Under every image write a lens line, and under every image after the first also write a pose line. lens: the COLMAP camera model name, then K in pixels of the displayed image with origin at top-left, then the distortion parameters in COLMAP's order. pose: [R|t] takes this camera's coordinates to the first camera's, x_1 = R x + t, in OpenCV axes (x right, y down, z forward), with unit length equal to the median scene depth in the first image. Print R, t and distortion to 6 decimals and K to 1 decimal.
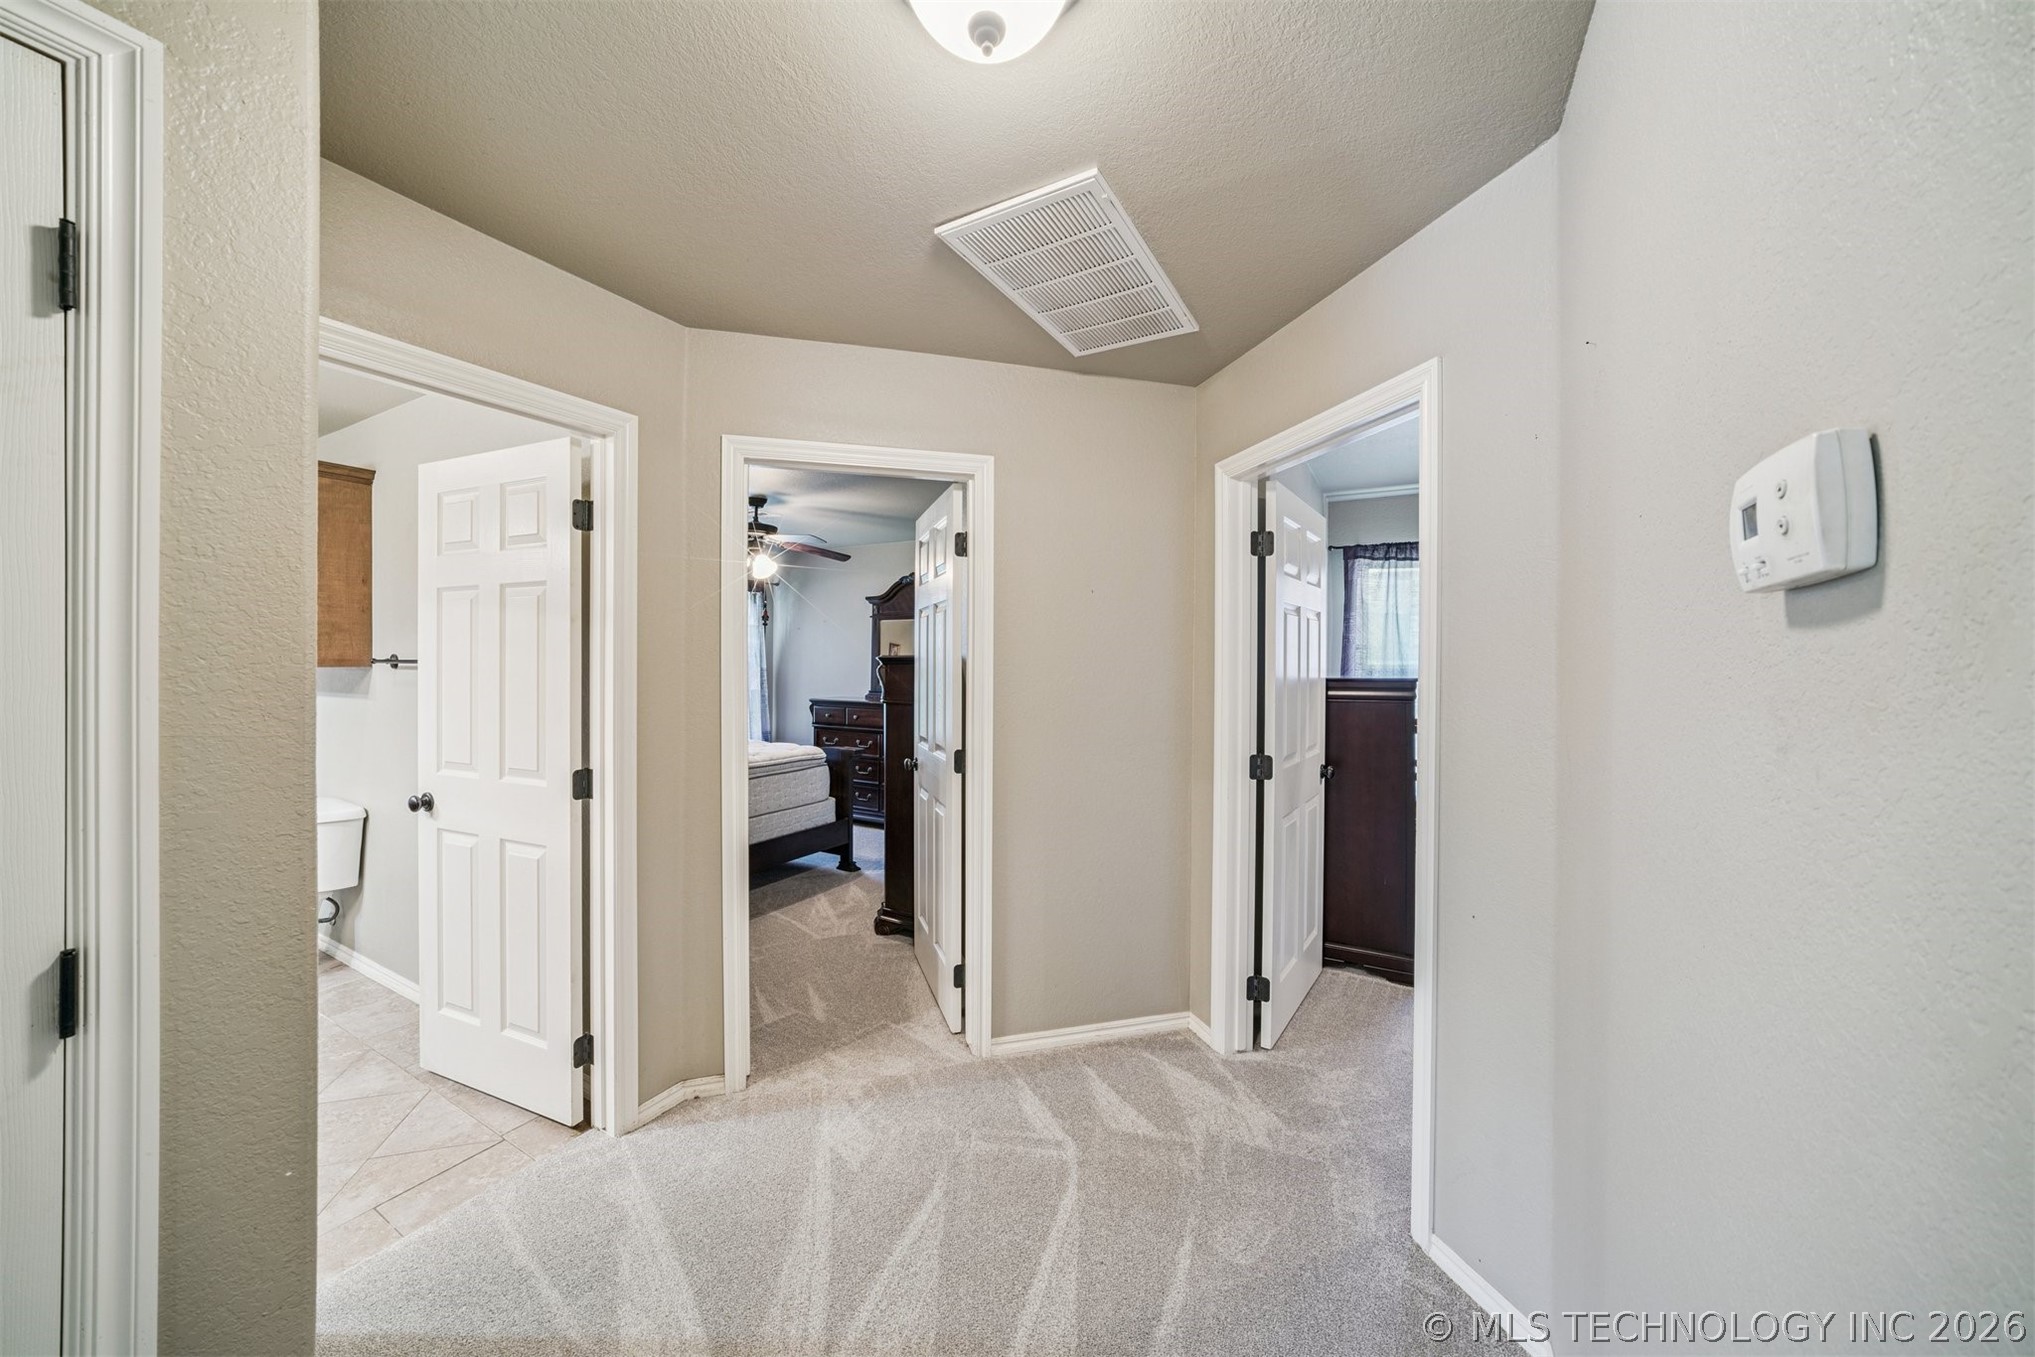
lens RADIAL K [[710.3, 0, 1000.8], [0, 710.3, 666.3], [0, 0, 1]] dist [-0.002456, -0.000108]
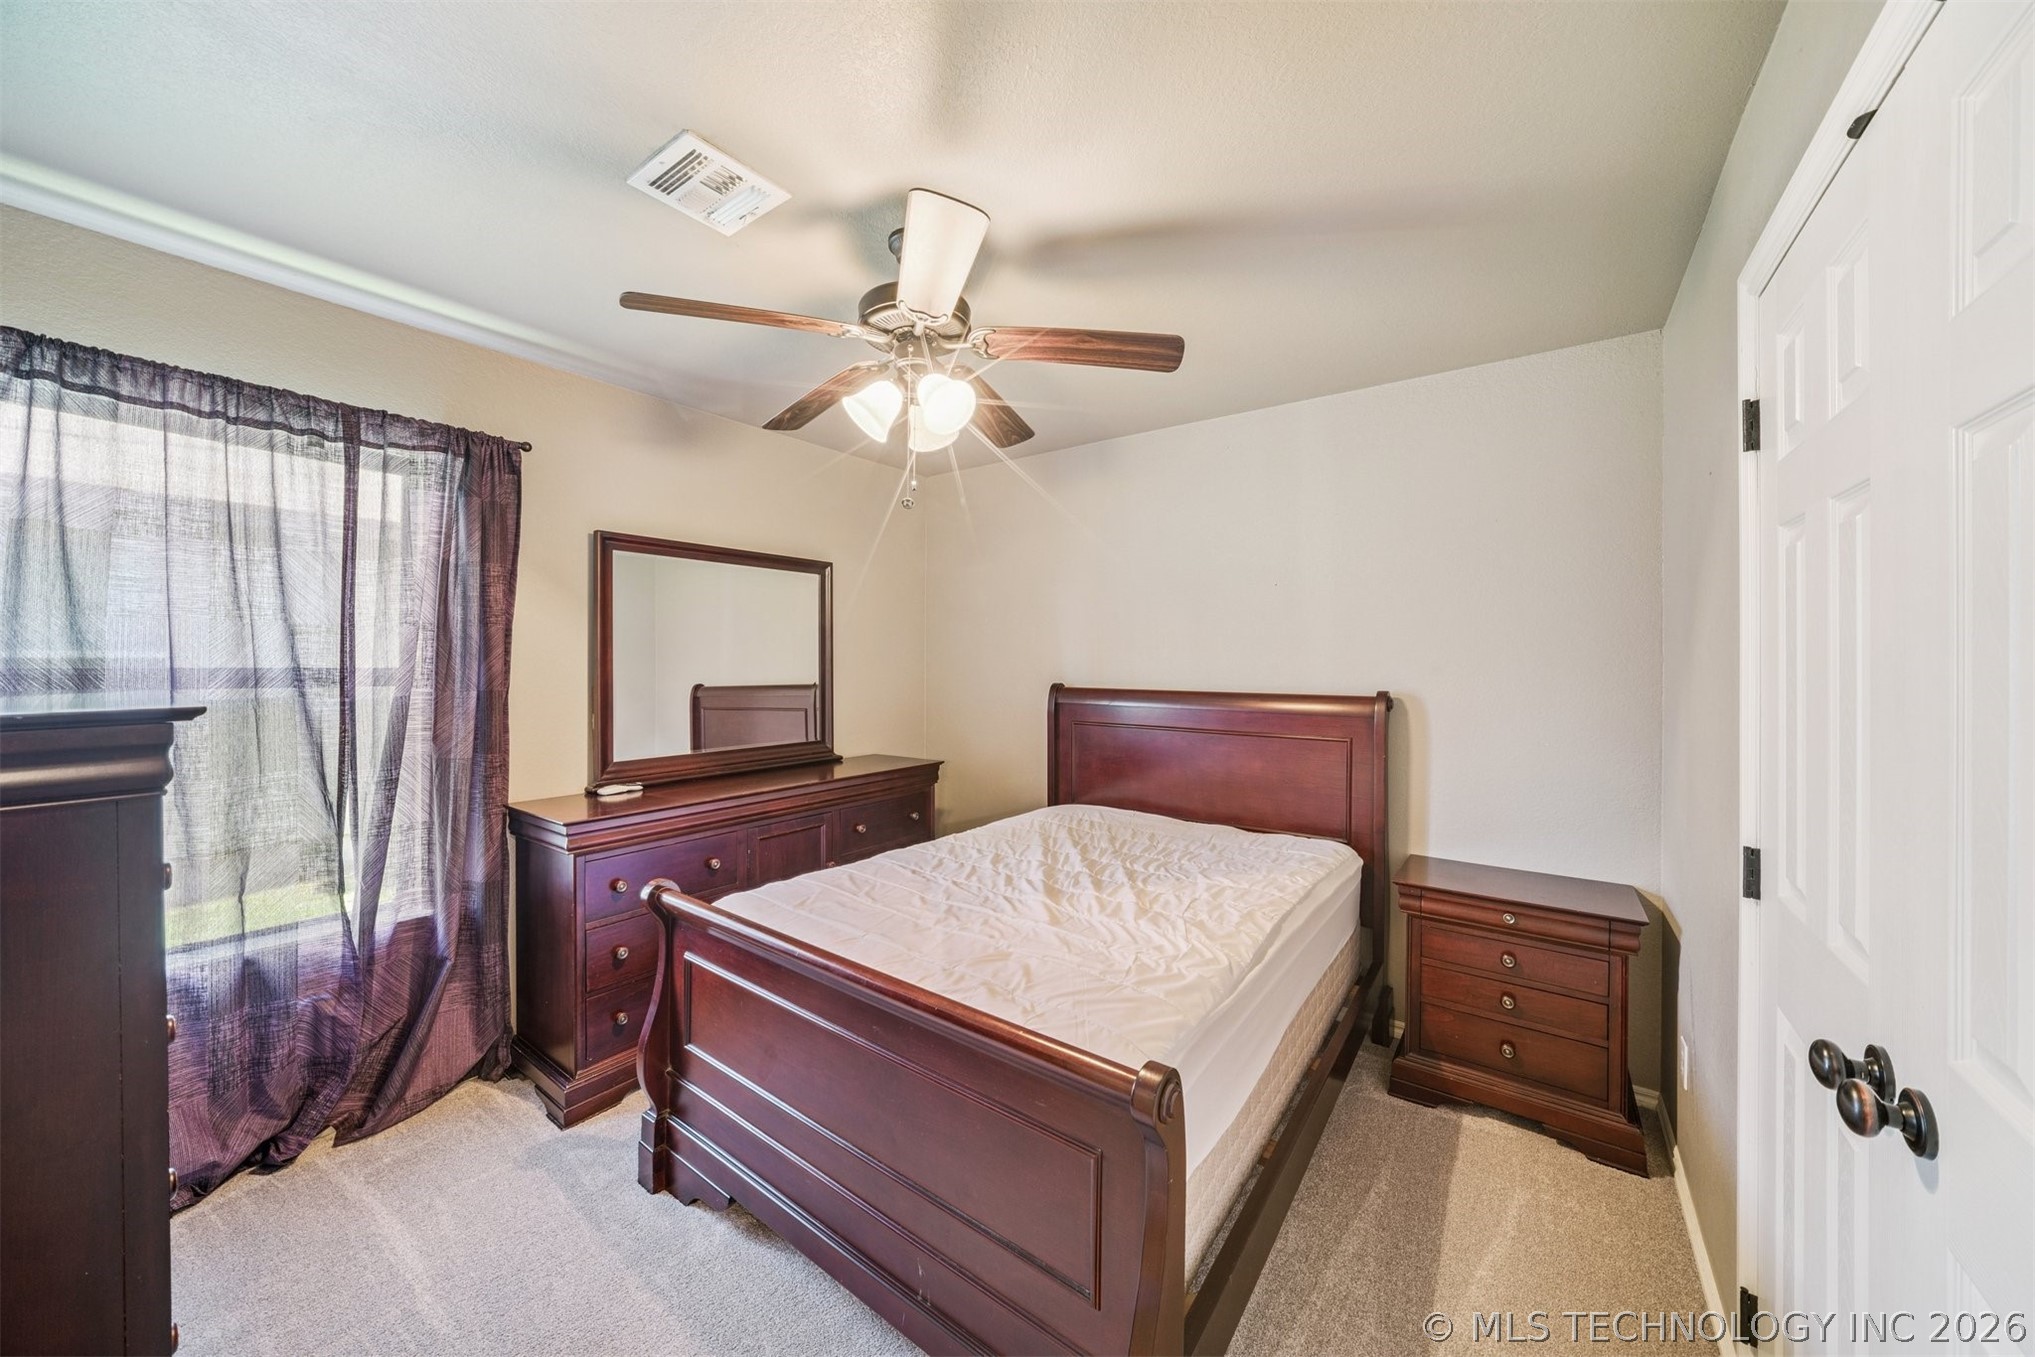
lens RADIAL K [[710.3, 0, 1013.7], [0, 710.3, 665.9], [0, 0, 1]] dist [-0.002456, -0.000108]
pose [[0.123327, -0.000971, 0.992366, 0.243500], [-0.003748, 0.999992, 0.001445, -0.001184], [-0.992359, -0.003898, 0.123322, 0.443427]]
